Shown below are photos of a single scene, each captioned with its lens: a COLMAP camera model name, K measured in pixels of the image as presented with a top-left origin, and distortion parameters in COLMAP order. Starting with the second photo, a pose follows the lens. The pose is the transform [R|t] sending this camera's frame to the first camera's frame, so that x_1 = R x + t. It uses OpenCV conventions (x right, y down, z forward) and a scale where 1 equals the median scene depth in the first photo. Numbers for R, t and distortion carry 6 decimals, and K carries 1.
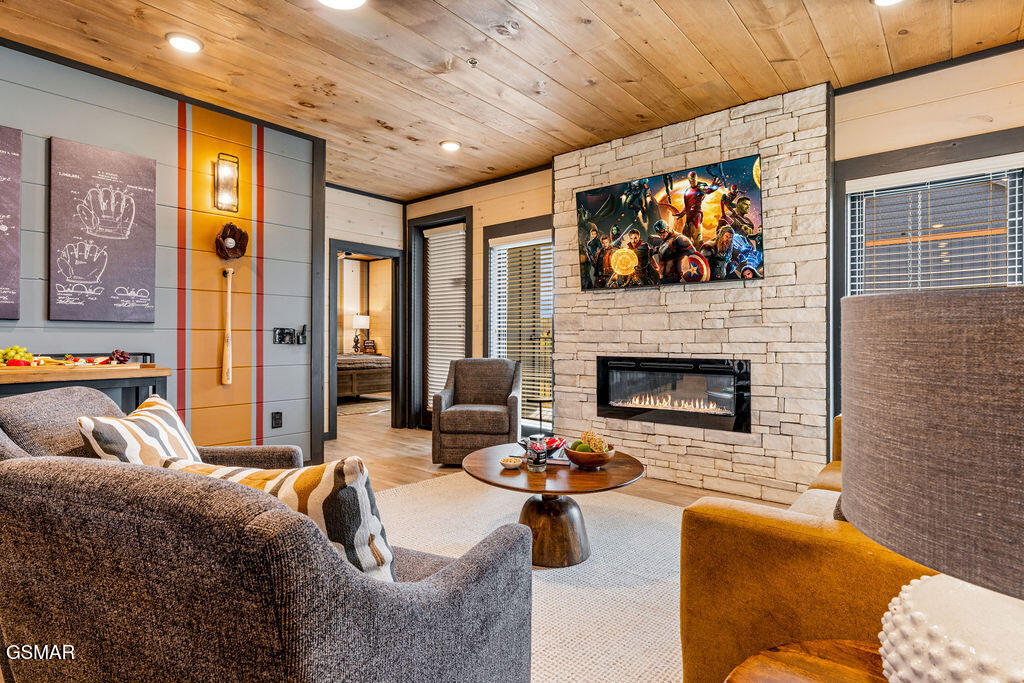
lens RADIAL K [[528.0, 0, 503.8], [0, 528.0, 335.7], [0, 0, 1]] dist [0.021024, 0.000319]
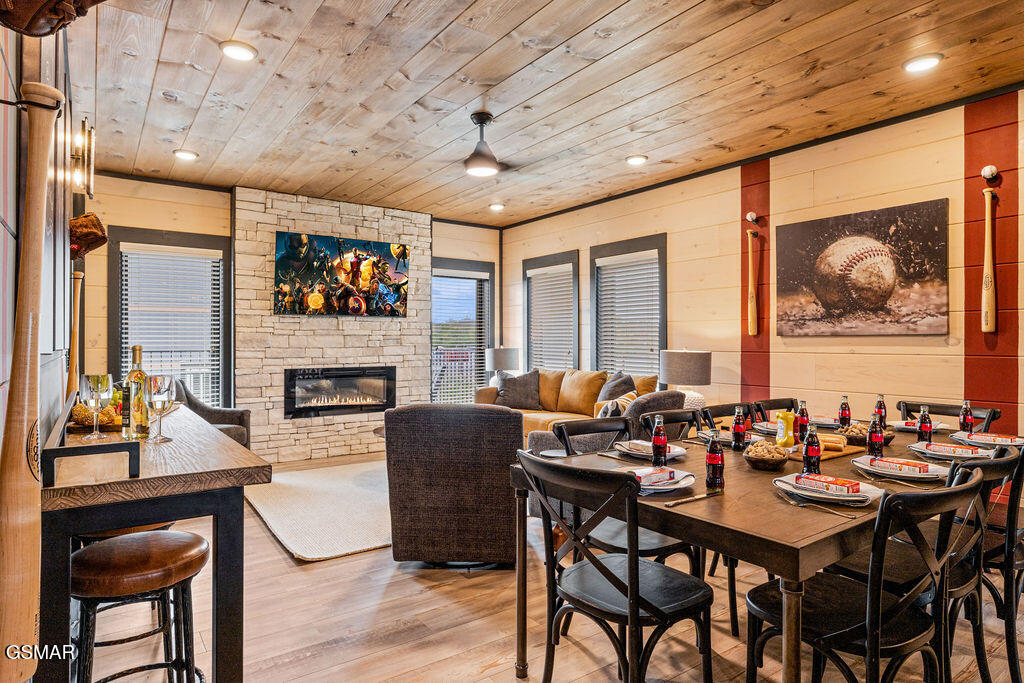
lens RADIAL K [[585.9, 0, 512.9], [0, 585.9, 345.0], [0, 0, 1]] dist [-0.003821, -0.000407]
pose [[0.236671, -0.005184, 0.971576, -1.077429], [-0.001359, 0.999983, 0.005667, -0.026553], [-0.971589, -0.002662, 0.236660, 0.195511]]
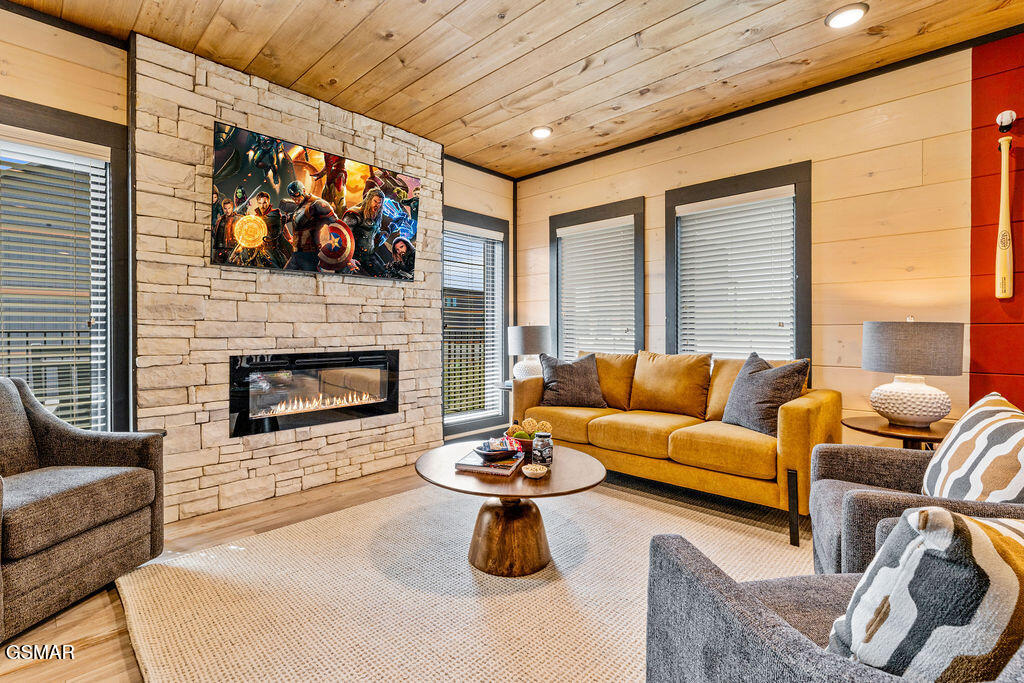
lens RADIAL K [[468.3, 0, 505.3], [0, 468.3, 333.9], [0, 0, 1]] dist [0.000497, 0.000376]
pose [[0.056123, -0.007219, 0.998398, -0.488195], [-0.000051, 0.999974, 0.007234, 0.003341], [-0.998424, -0.000457, 0.056122, 0.631309]]
